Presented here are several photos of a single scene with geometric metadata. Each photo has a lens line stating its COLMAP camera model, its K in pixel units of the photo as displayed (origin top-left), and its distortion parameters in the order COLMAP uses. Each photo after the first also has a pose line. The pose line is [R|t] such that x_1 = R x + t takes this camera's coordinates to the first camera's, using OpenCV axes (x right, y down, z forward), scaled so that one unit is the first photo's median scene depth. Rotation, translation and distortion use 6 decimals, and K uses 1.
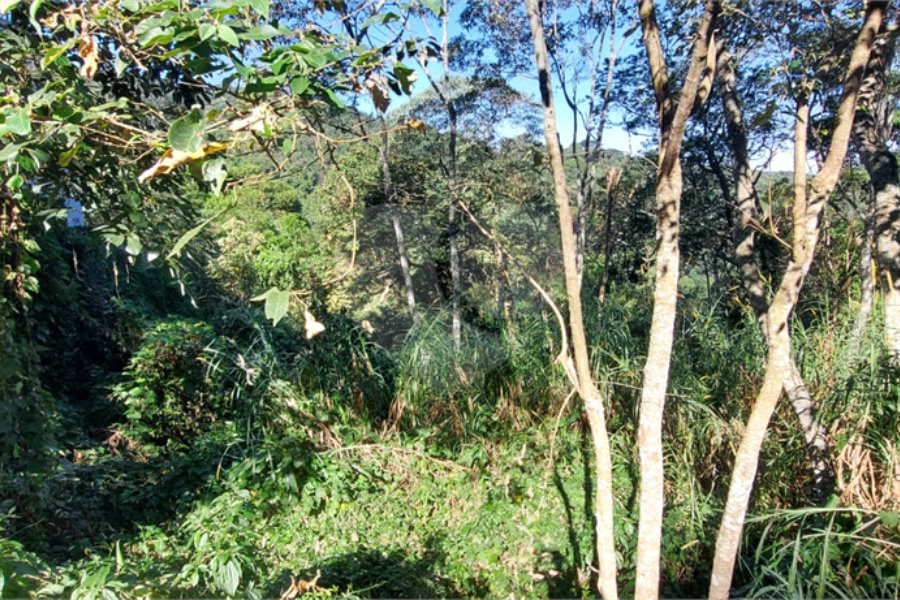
lens RADIAL K [[535.8, 0, 450.0], [0, 535.8, 300.0], [0, 0, 1]] dist [-0.007932, -0.003300]
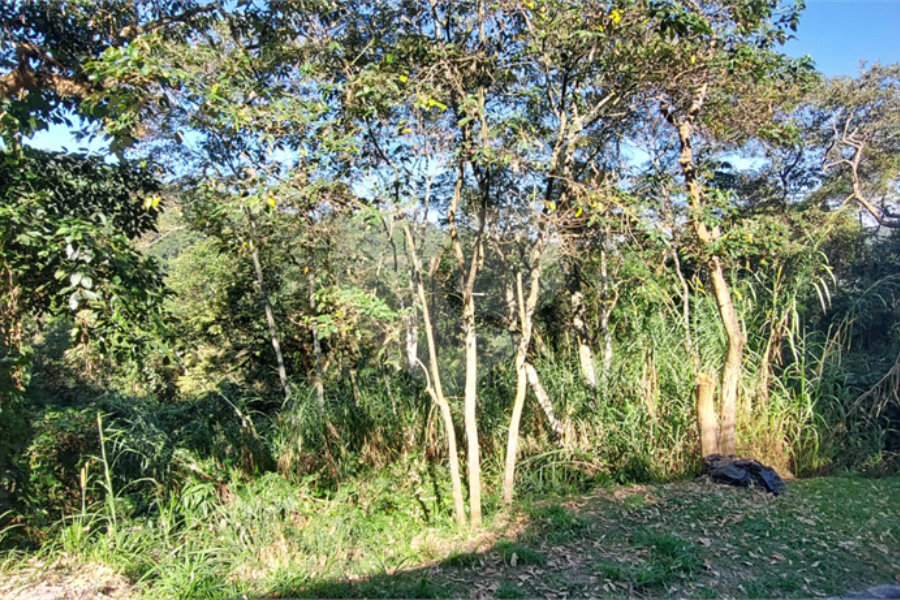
lens RADIAL K [[539.0, 0, 450.0], [0, 539.0, 305.3], [0, 0, 1]] dist [-0.004582, -0.014289]
pose [[0.946597, -0.039564, 0.319983, -0.120356], [0.076622, 0.991615, -0.104061, 0.002956], [-0.313183, 0.123021, 0.941691, -0.340283]]
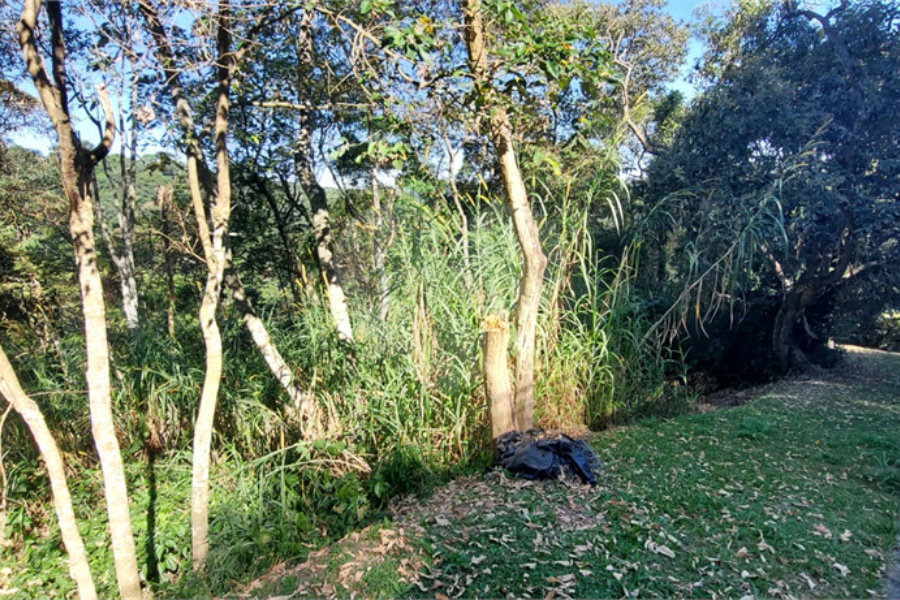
lens RADIAL K [[539.0, 0, 450.0], [0, 539.0, 305.3], [0, 0, 1]] dist [-0.004582, -0.014289]
pose [[0.755299, -0.123564, 0.643626, 0.069922], [0.135871, 0.990252, 0.030663, 0.015290], [-0.641141, 0.064290, 0.764725, -0.125494]]
